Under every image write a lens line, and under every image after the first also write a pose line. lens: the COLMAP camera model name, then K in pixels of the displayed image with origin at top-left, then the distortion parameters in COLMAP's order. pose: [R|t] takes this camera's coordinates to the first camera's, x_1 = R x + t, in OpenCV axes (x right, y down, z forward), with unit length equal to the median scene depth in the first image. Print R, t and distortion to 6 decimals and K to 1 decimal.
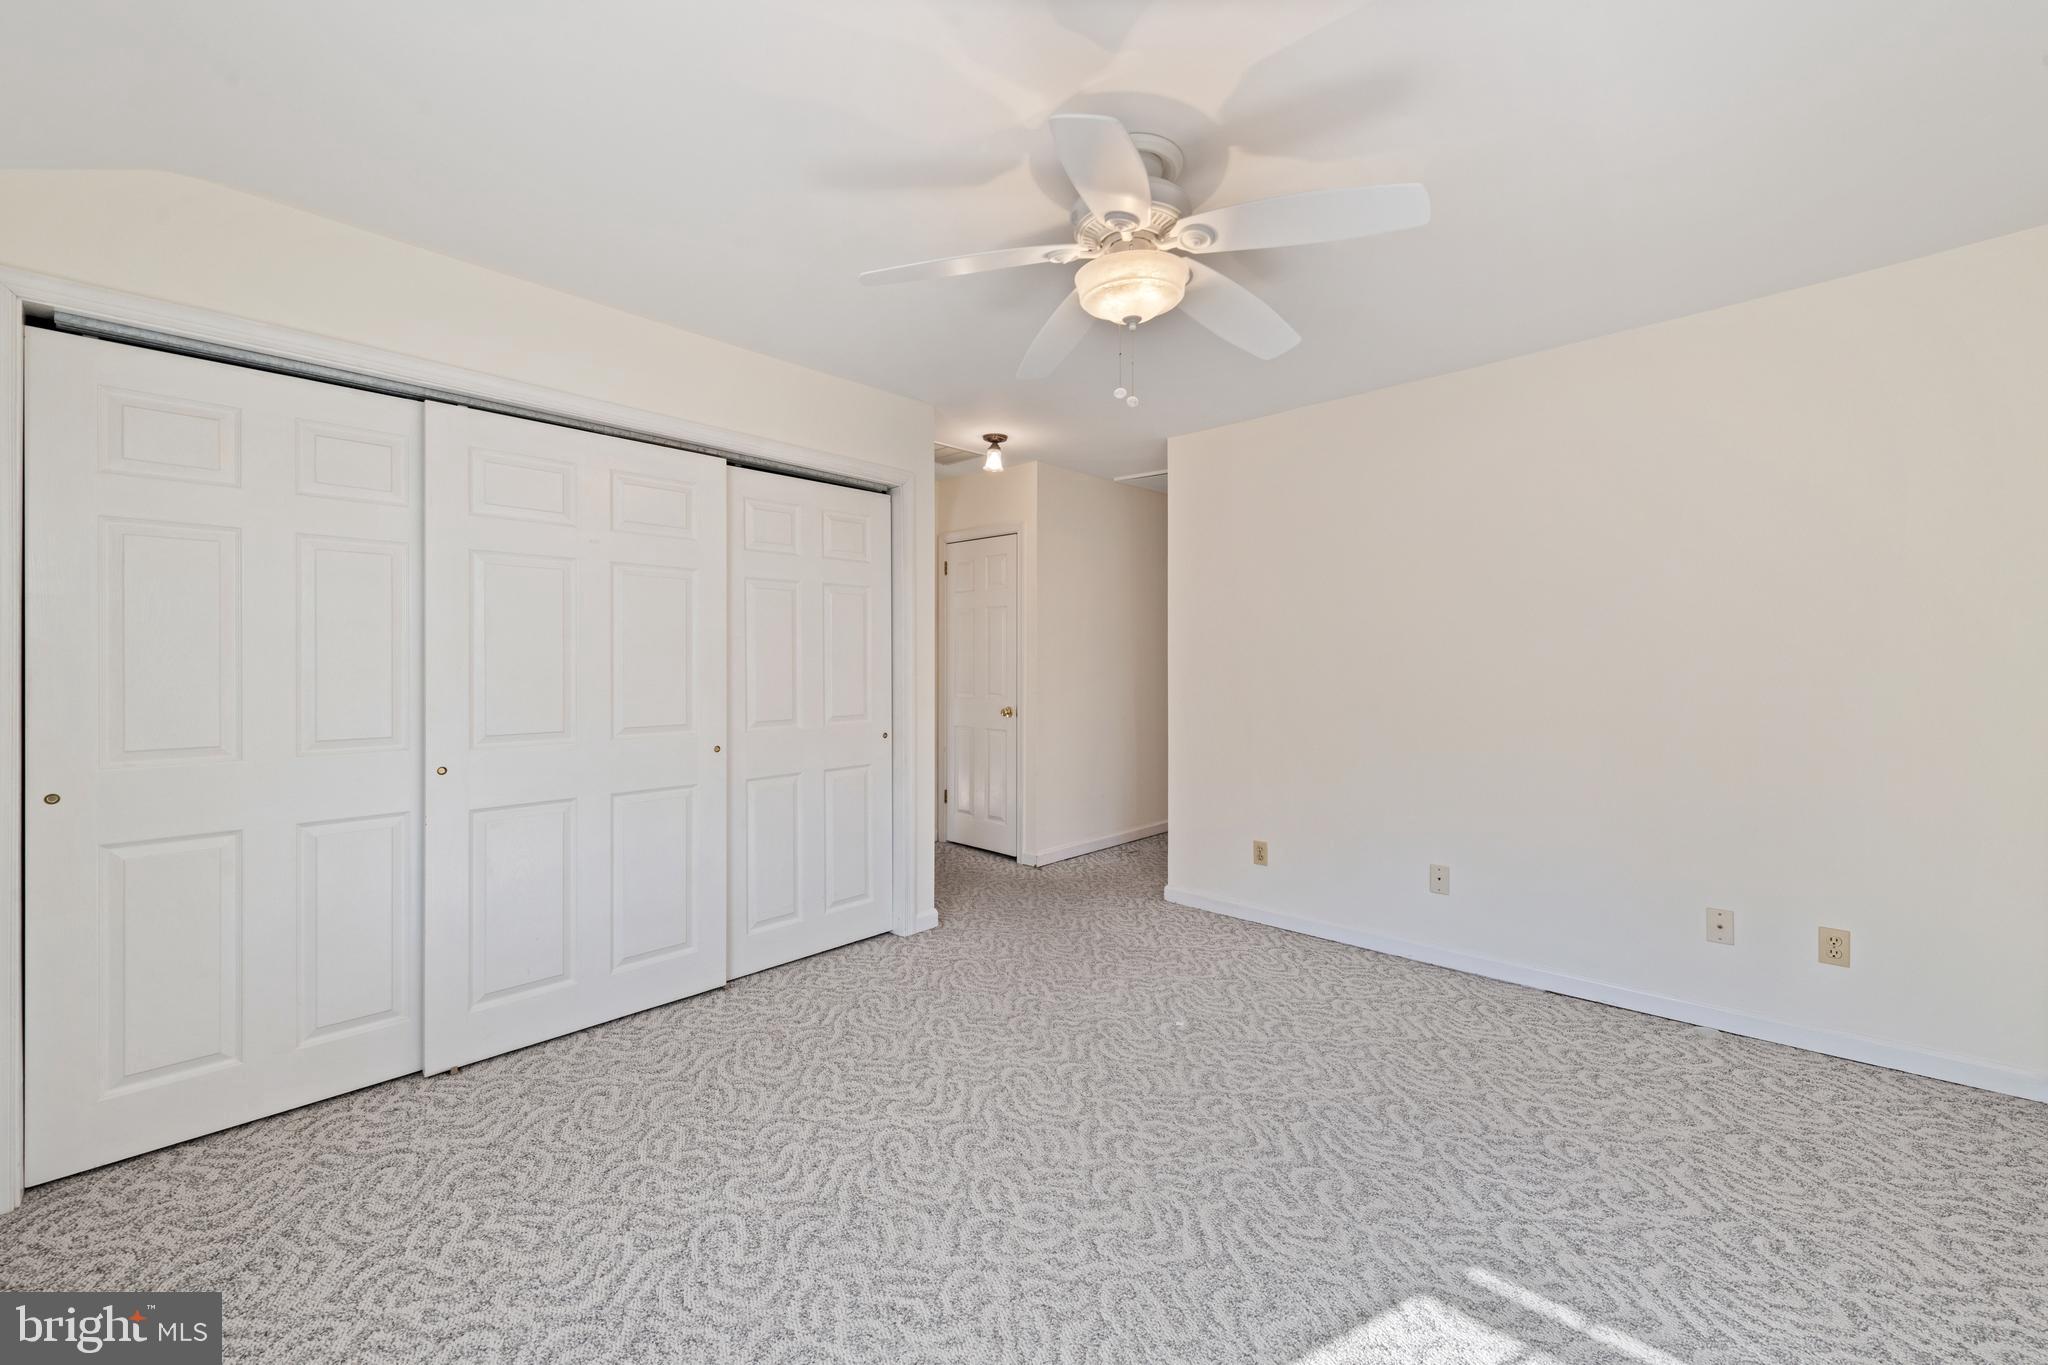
lens RADIAL K [[807.9, 0, 1029.6], [0, 807.9, 652.1], [0, 0, 1]] dist [0.010067, -0.000213]
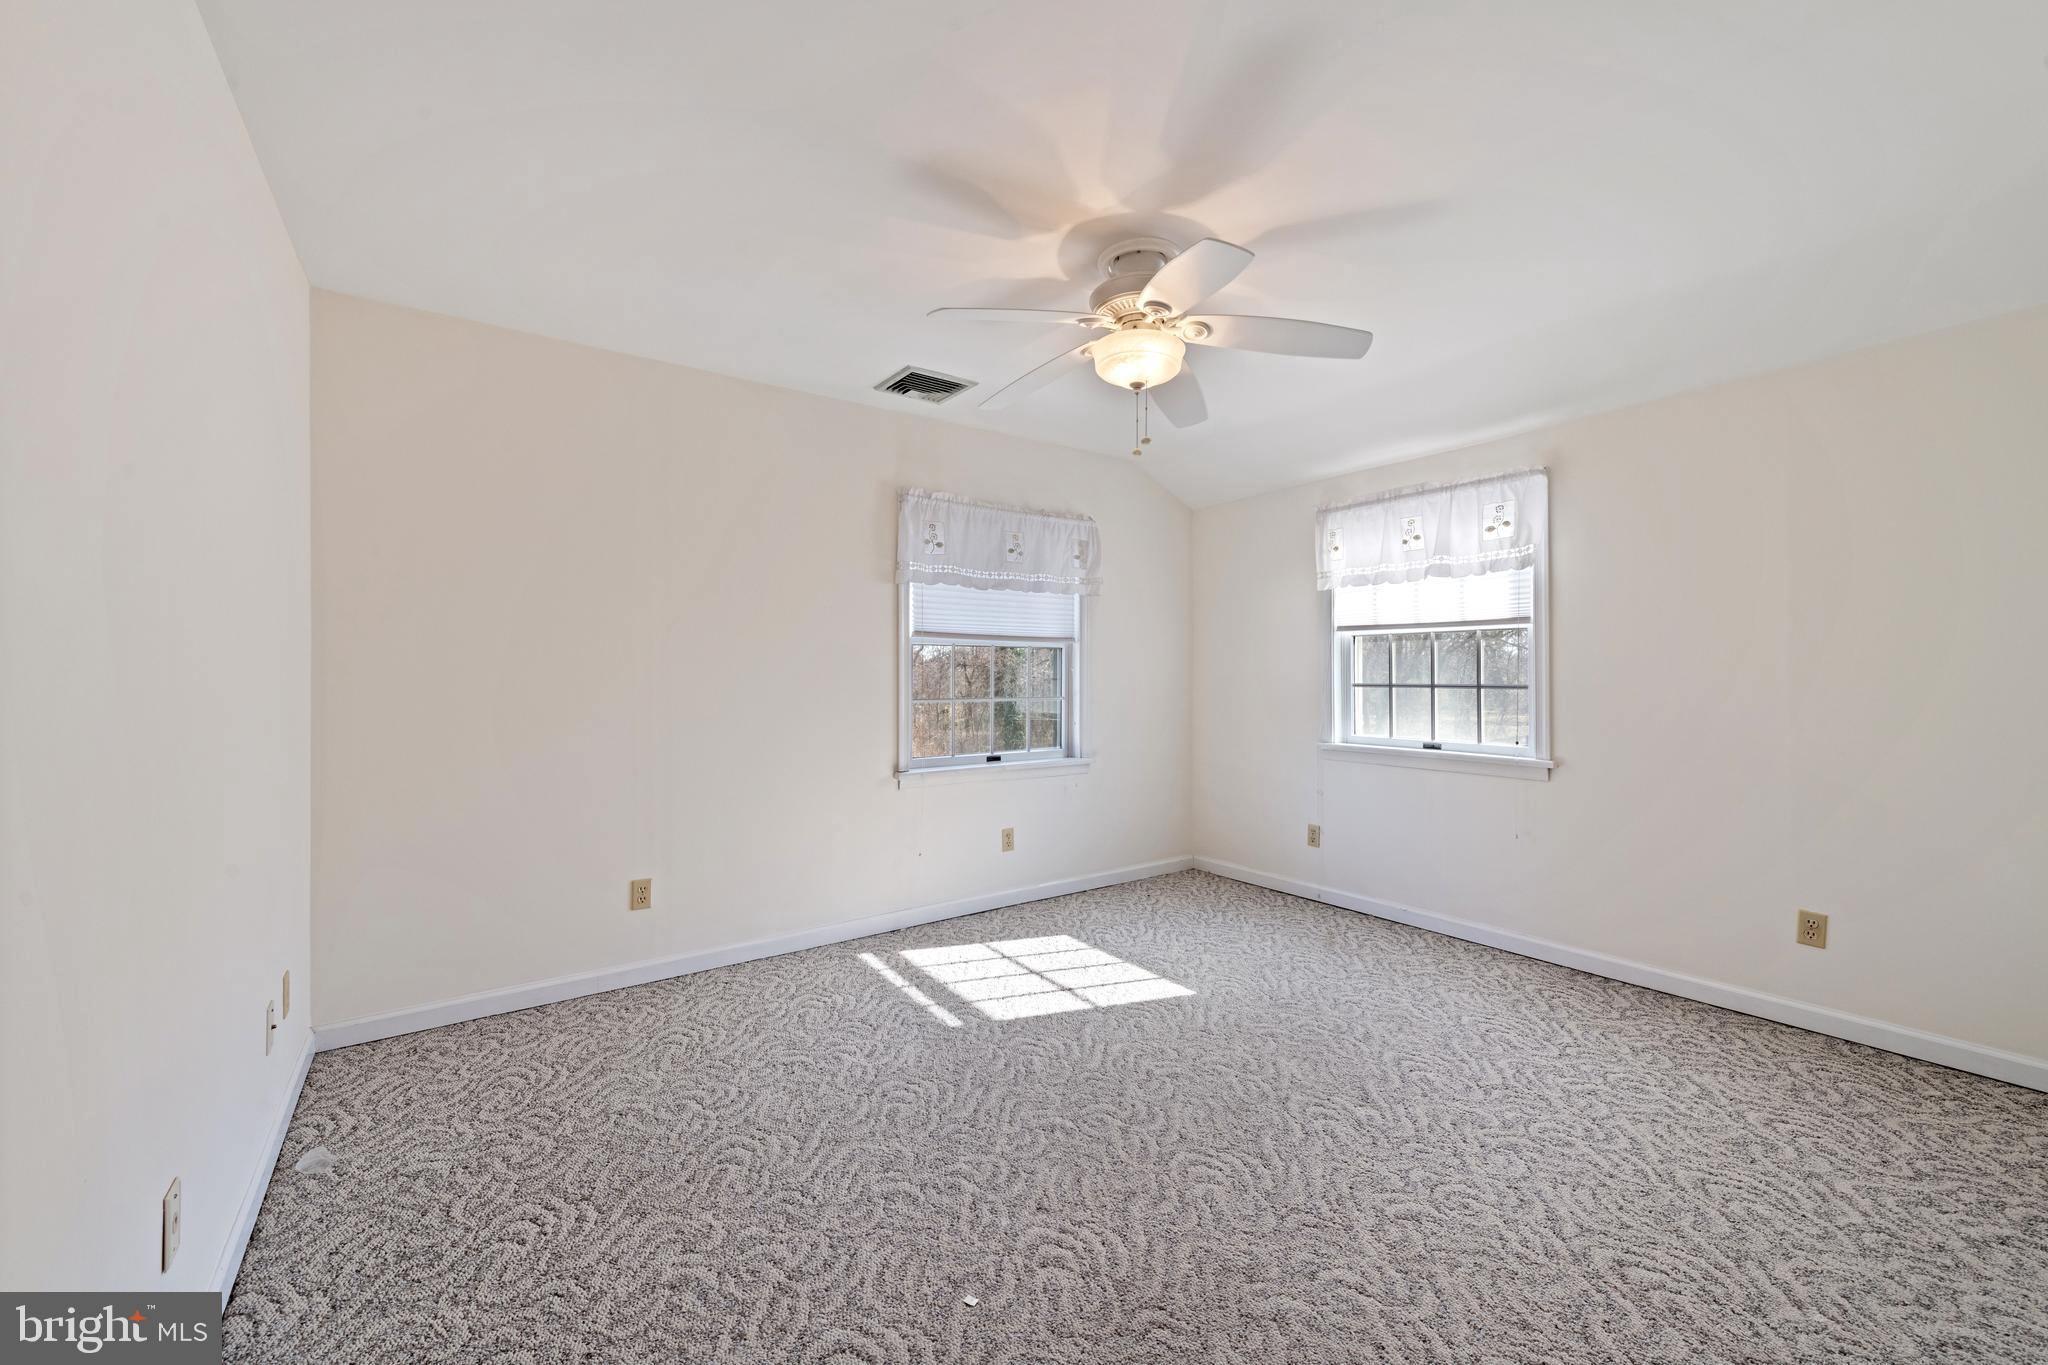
lens RADIAL K [[819.8, 0, 1048.0], [0, 819.8, 678.1], [0, 0, 1]] dist [-0.017672, 0.000114]
pose [[-0.985450, 0.005124, 0.169888, 0.047951], [0.003463, 0.999943, -0.010070, 0.044597], [-0.169930, -0.009335, -0.985412, 2.114359]]
